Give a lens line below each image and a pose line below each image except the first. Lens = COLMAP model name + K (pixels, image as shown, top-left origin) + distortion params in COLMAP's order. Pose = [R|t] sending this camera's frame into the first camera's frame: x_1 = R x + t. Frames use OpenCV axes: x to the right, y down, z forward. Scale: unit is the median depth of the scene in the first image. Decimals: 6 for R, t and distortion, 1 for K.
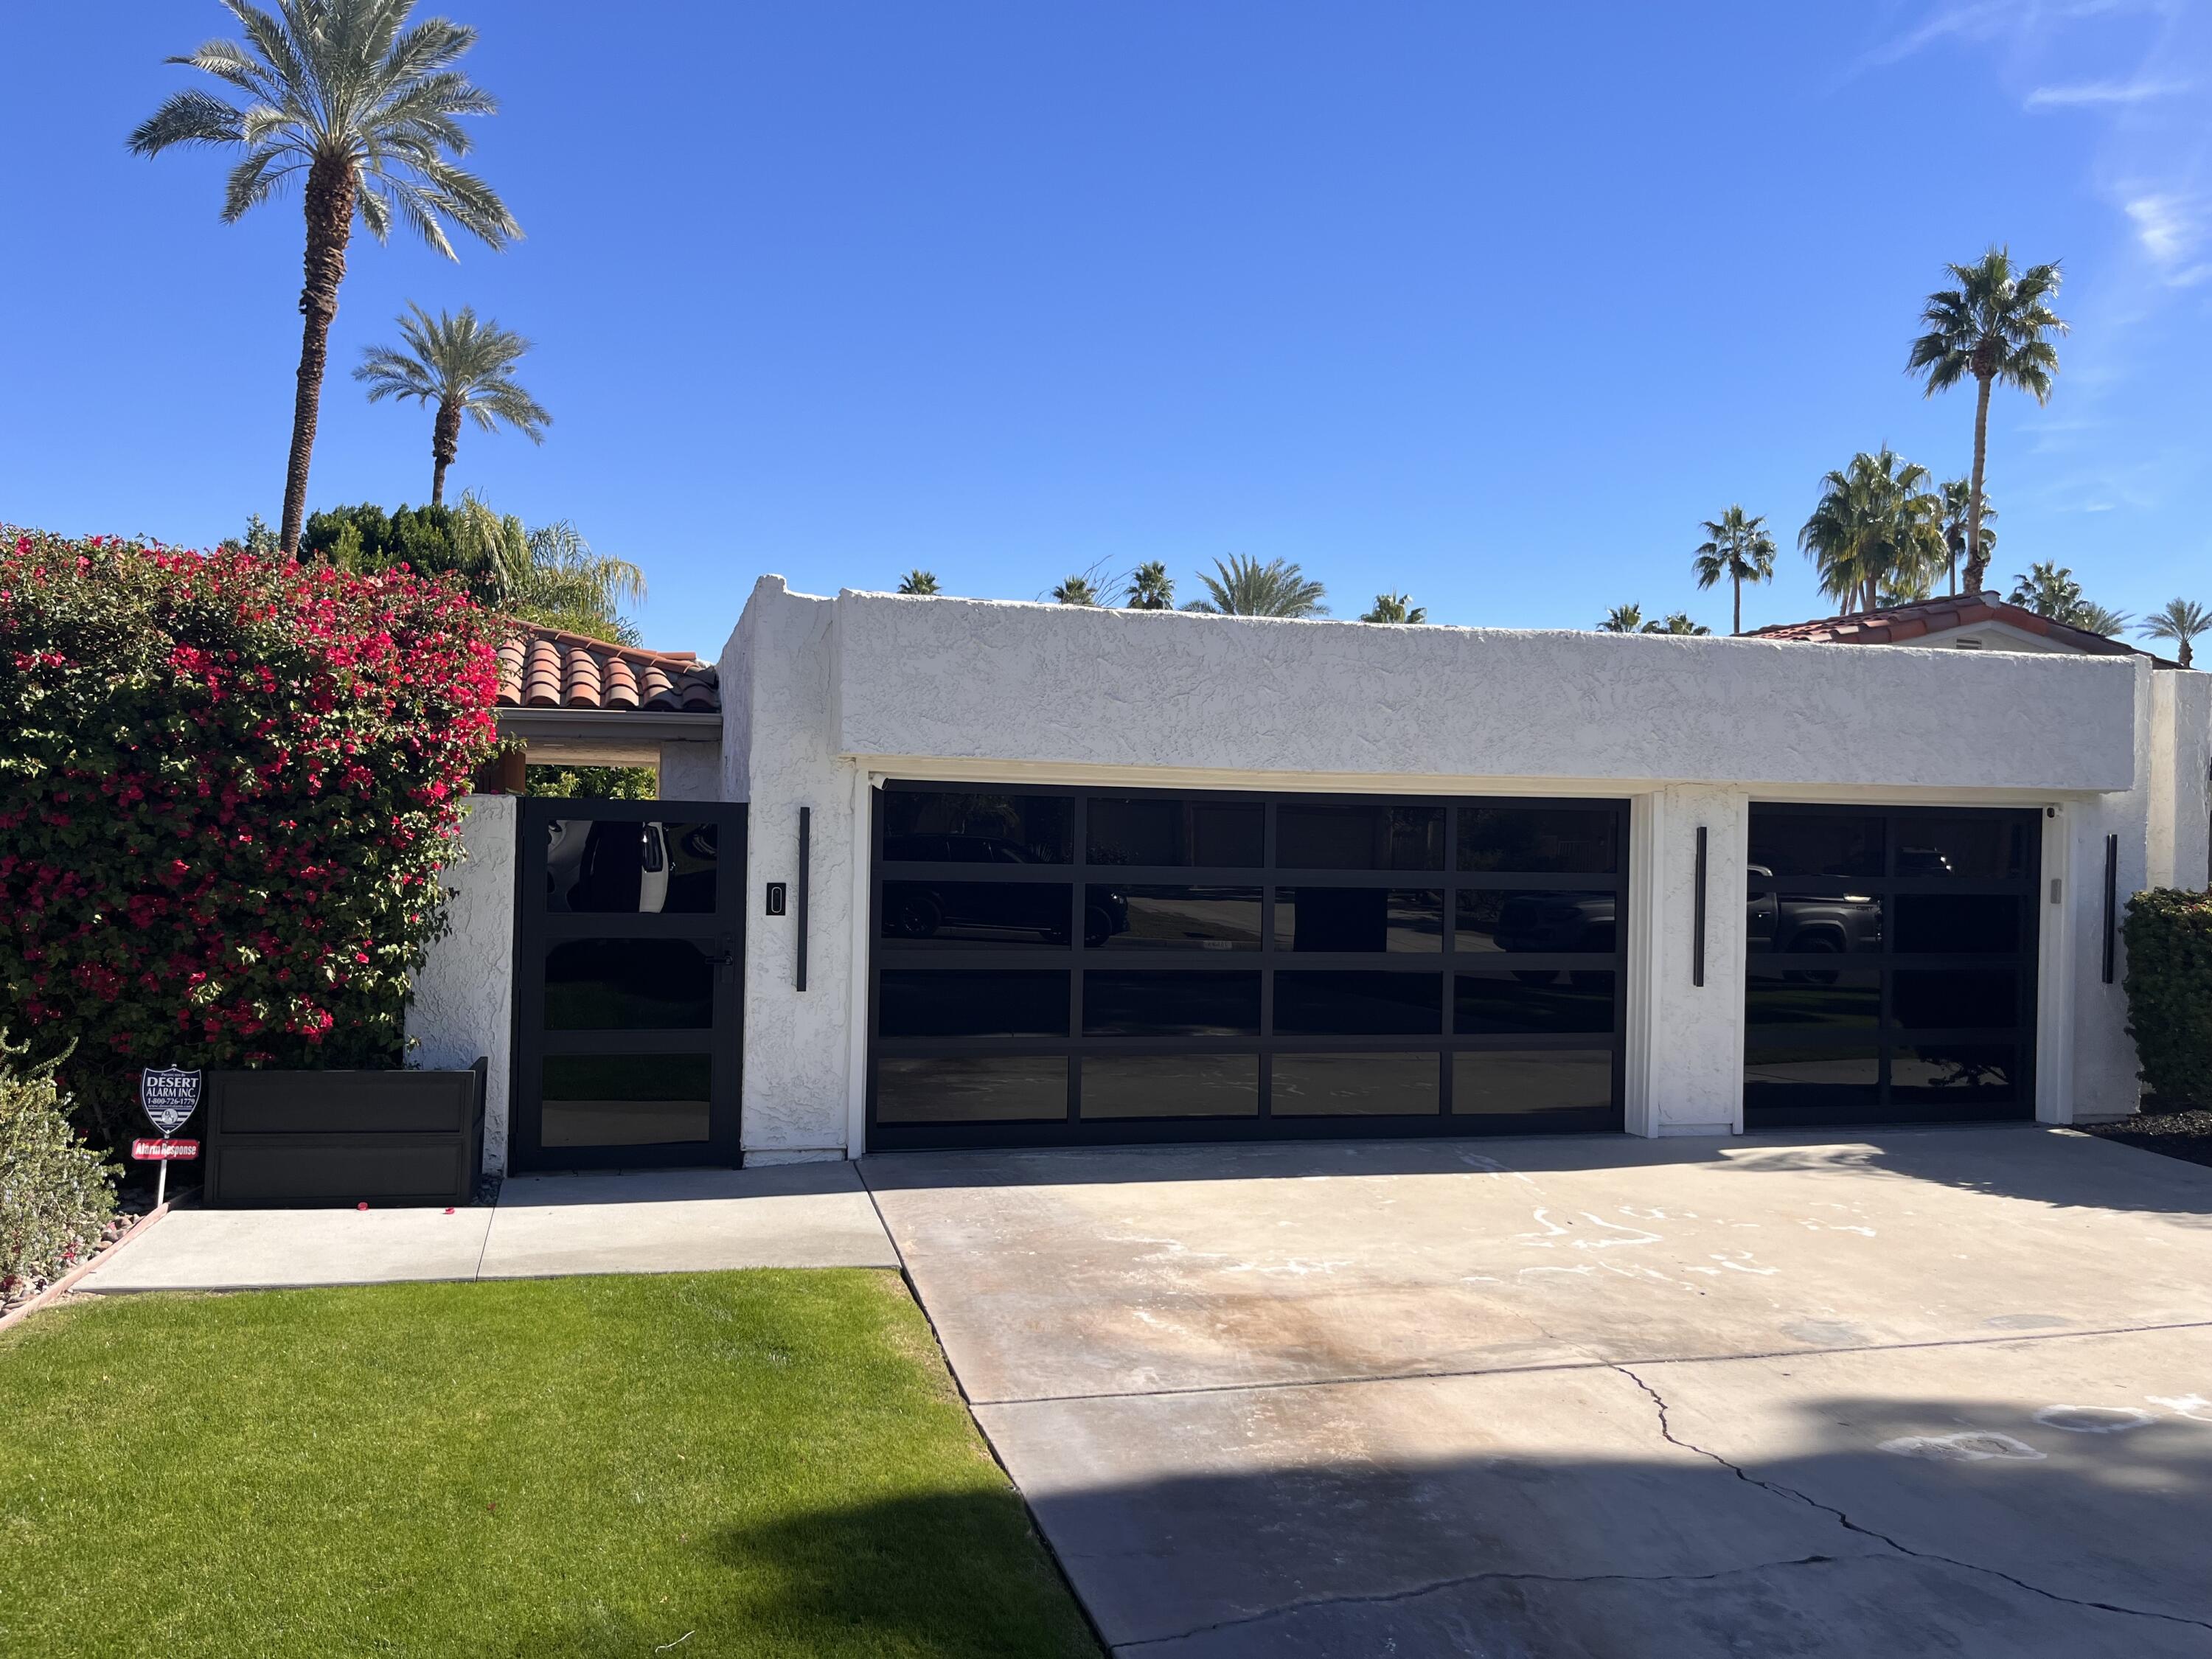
lens RADIAL K [[1689.1, 0, 1097.5], [0, 1689.1, 830.1], [0, 0, 1]] dist [0.057901, -0.081707]
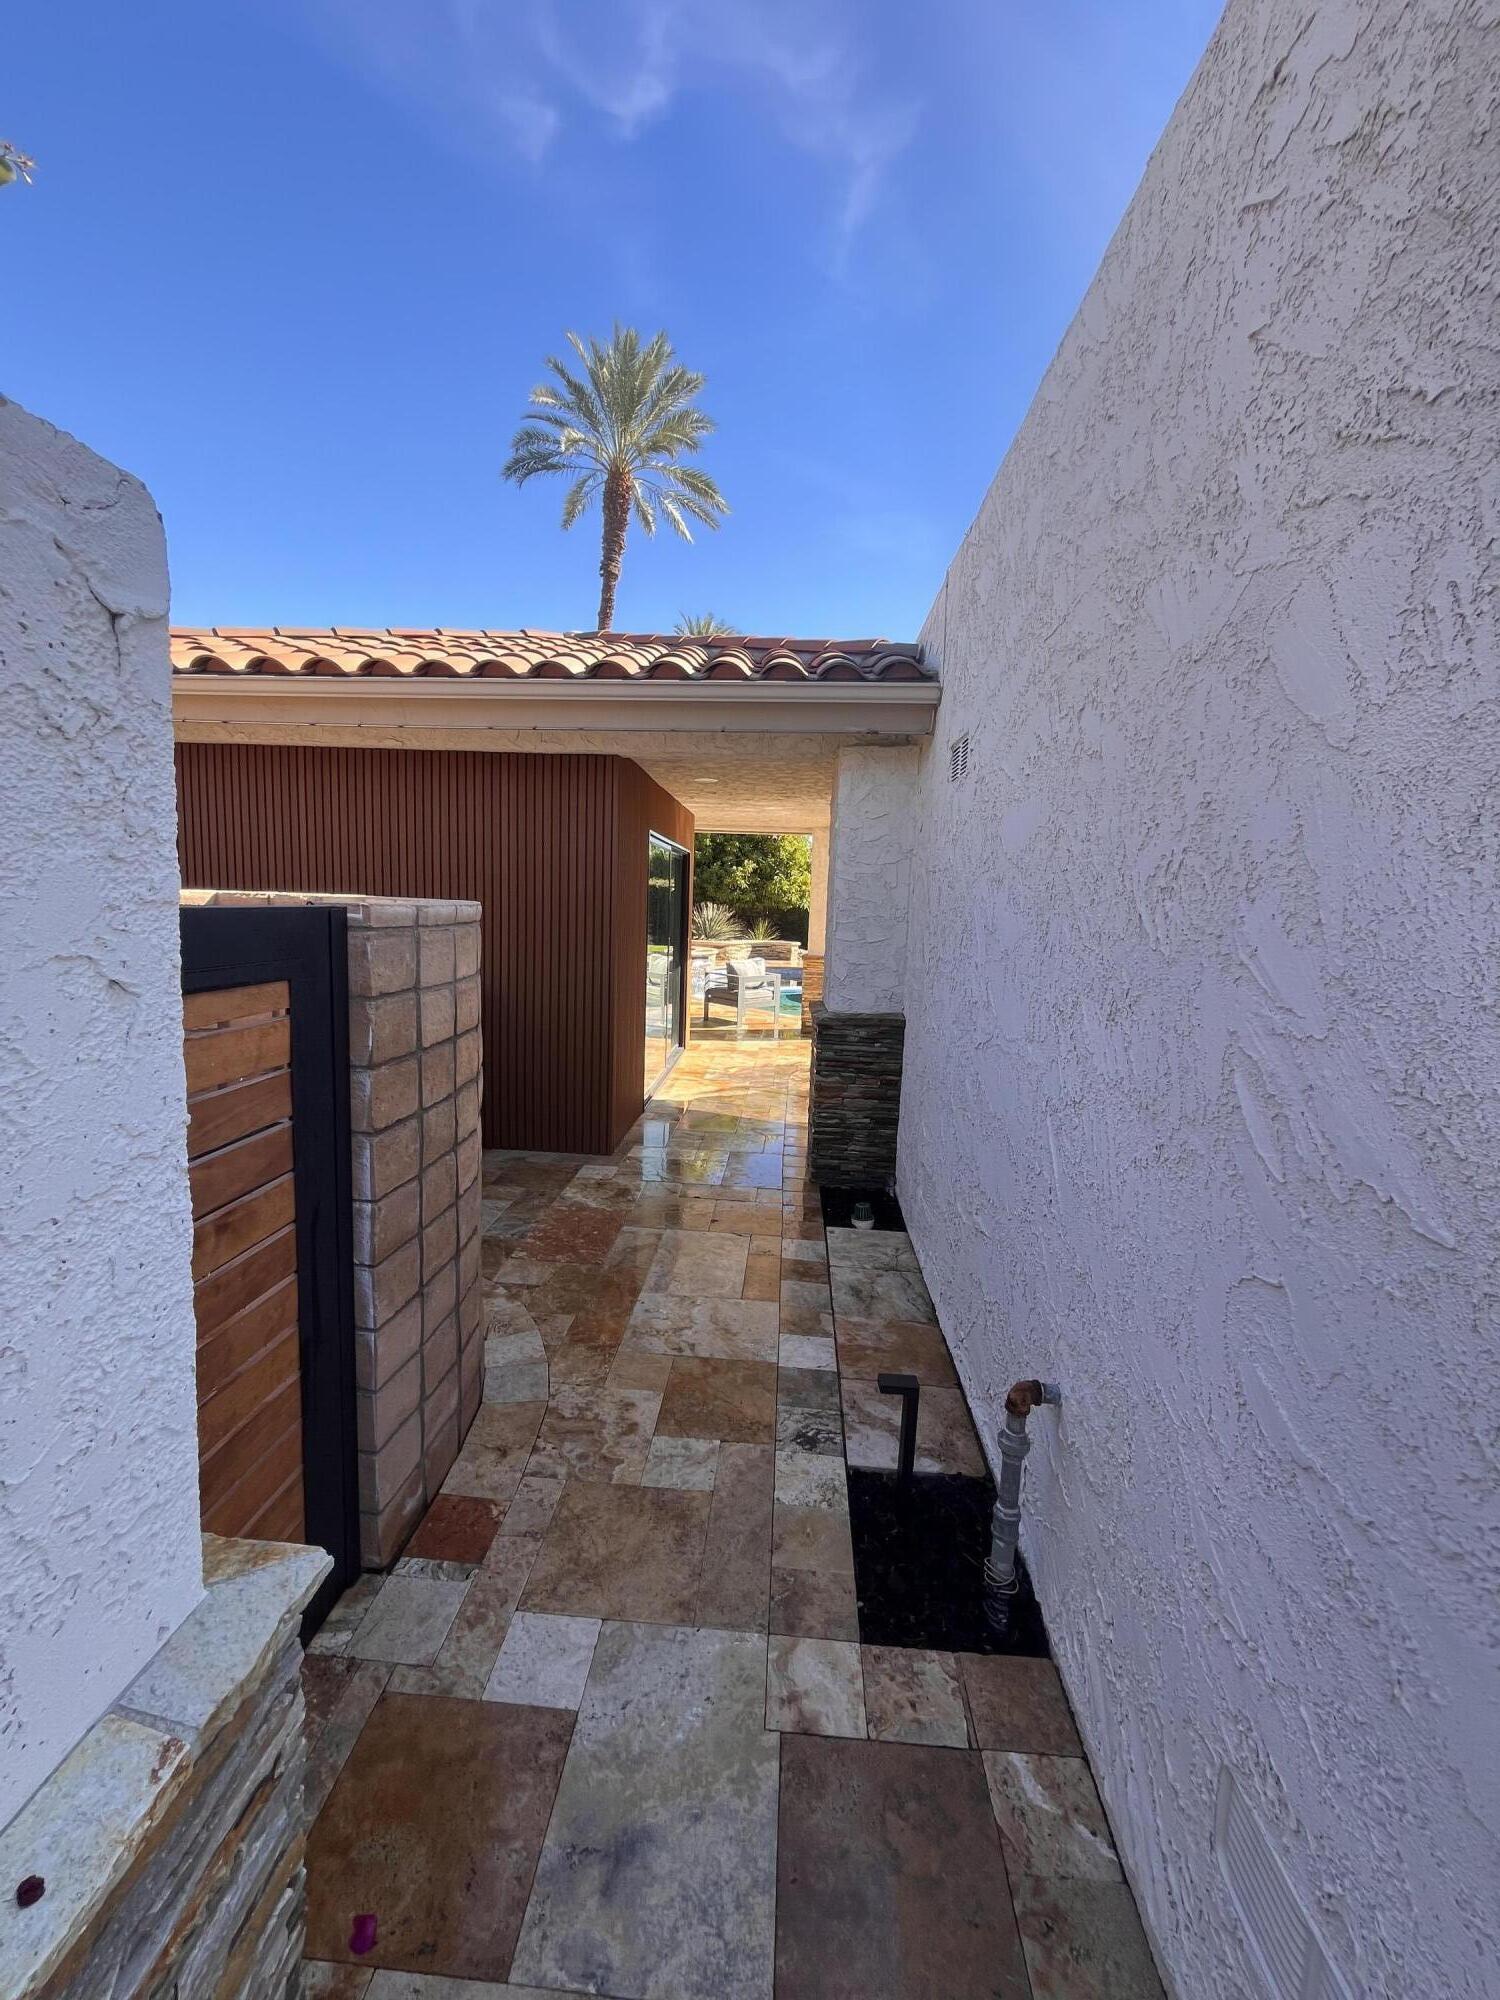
lens RADIAL K [[814.6, 0, 751.6], [0, 814.6, 996.0], [0, 0, 1]] dist [-0.003850, 0.000150]
pose [[0.952188, 0.053624, -0.300769, -0.254695], [-0.021093, 0.993665, 0.110383, 0.017025], [0.304782, -0.098761, 0.947288, 0.912929]]
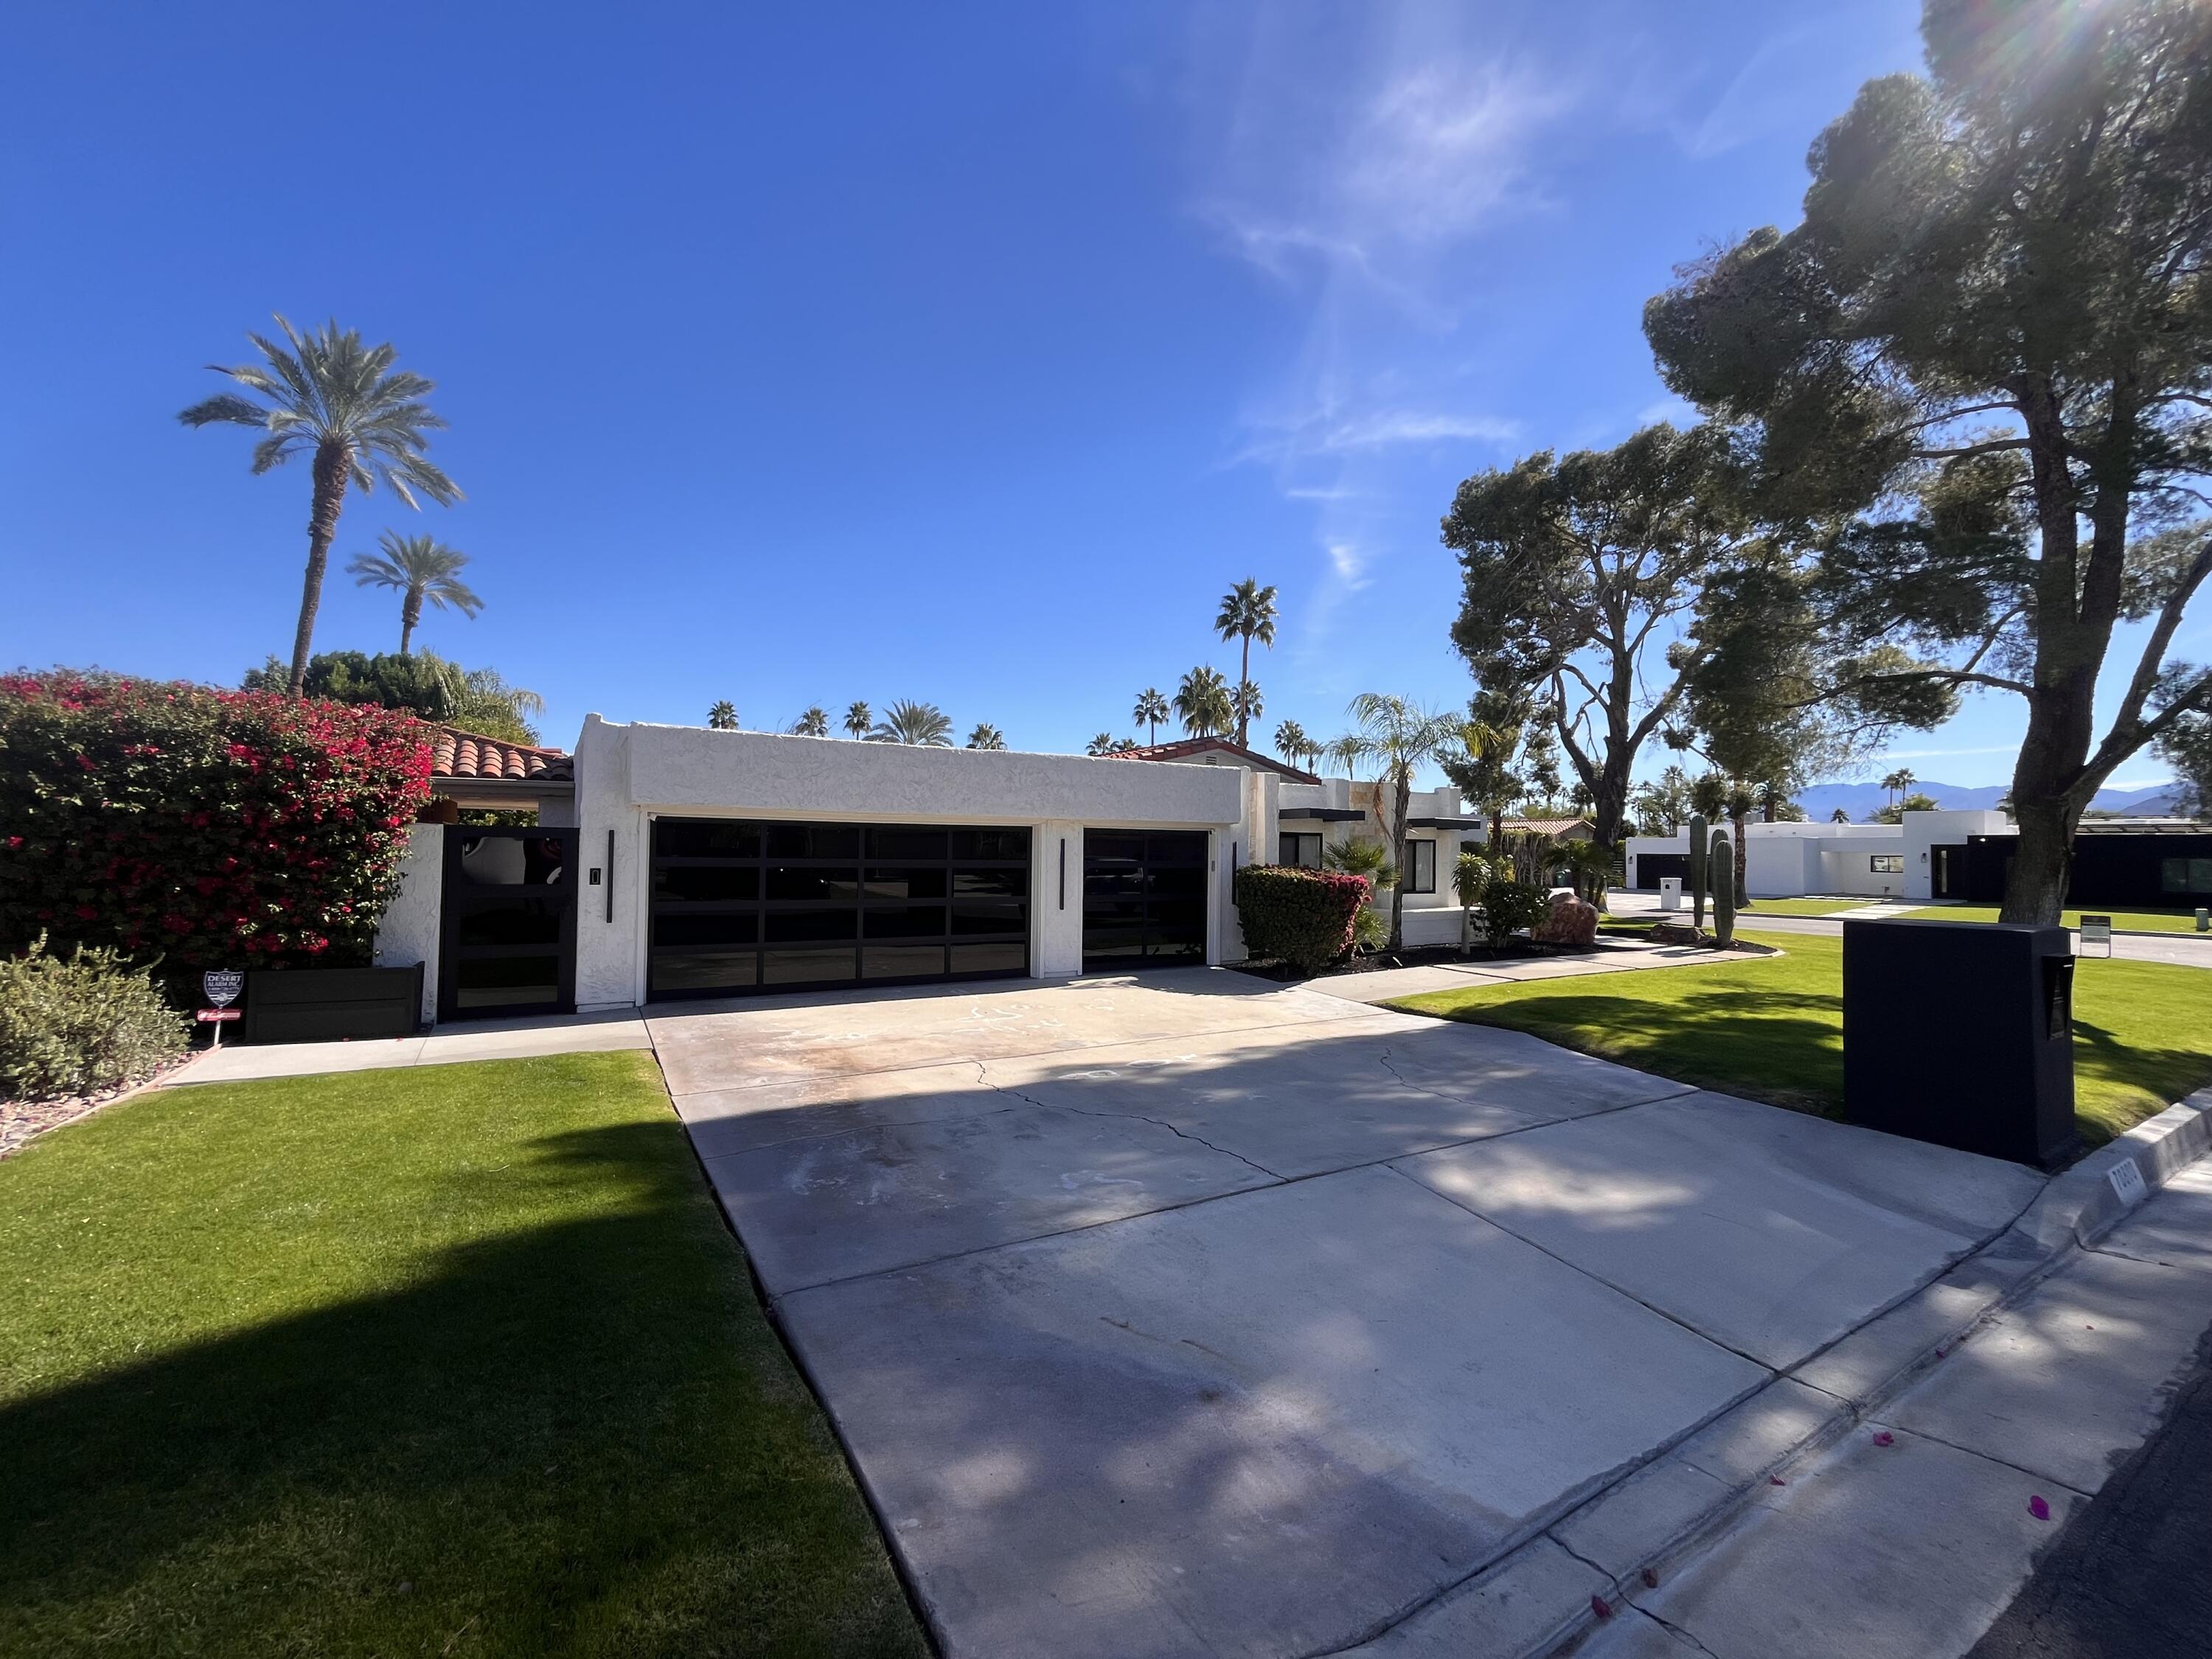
lens RADIAL K [[901.0, 0, 1112.1], [0, 901.0, 825.9], [0, 0, 1]] dist [-0.003850, 0.000150]
pose [[0.956169, 0.000281, 0.292817, 0.076014], [0.006470, 0.999735, -0.022086, 0.008119], [-0.292745, 0.023013, 0.955913, -0.175768]]
